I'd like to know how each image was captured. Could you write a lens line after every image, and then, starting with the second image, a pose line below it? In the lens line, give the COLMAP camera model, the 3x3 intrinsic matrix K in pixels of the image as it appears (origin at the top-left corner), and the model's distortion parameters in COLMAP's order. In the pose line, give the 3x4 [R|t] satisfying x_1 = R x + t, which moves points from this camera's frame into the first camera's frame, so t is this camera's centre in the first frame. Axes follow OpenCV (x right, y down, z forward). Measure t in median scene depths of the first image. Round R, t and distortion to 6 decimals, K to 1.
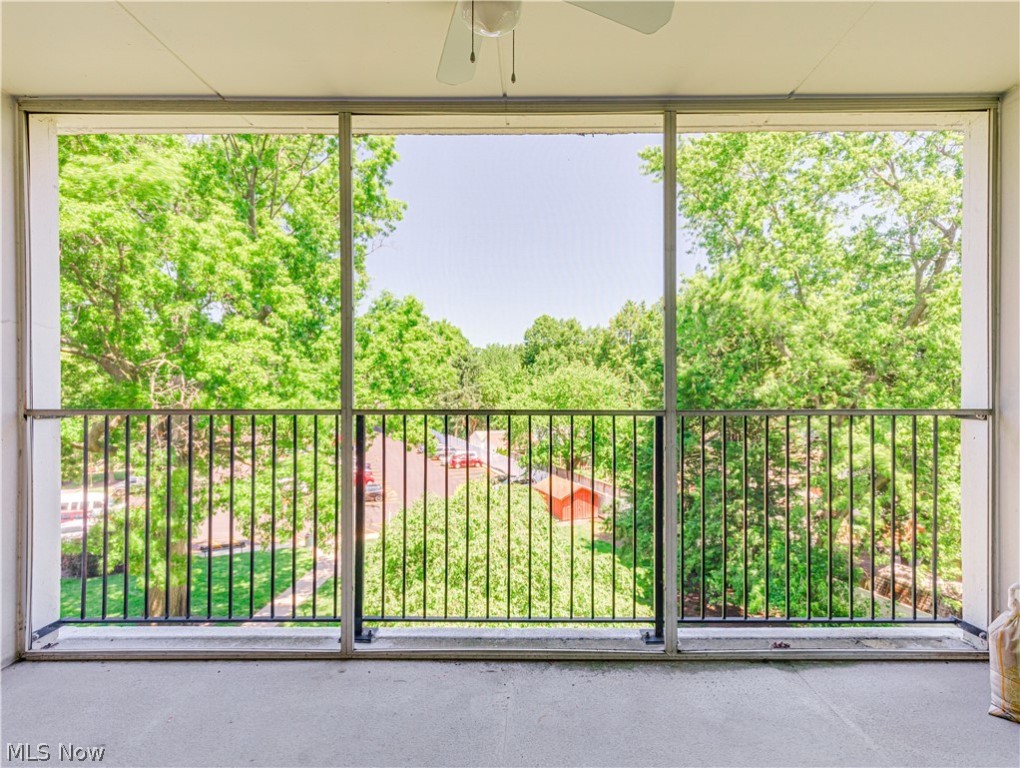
lens RADIAL K [[524.2, 0, 510.0], [0, 524.2, 384.0], [0, 0, 1]] dist [0.002894, 0.000569]
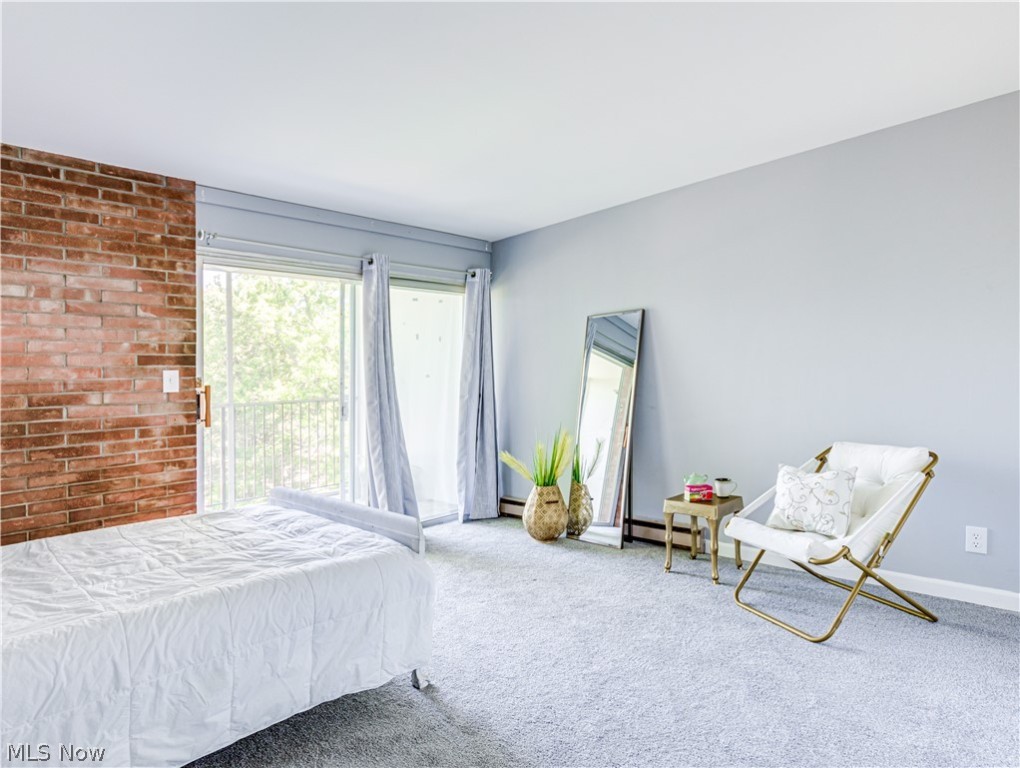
lens RADIAL K [[563.0, 0, 510.0], [0, 563.0, 384.0], [0, 0, 1]] dist [0.003400, 0.001355]
pose [[0.668819, -0.003262, 0.743418, -0.070422], [0.014053, 0.999867, -0.008256, 0.004741], [-0.743292, 0.015969, 0.668776, -0.153303]]
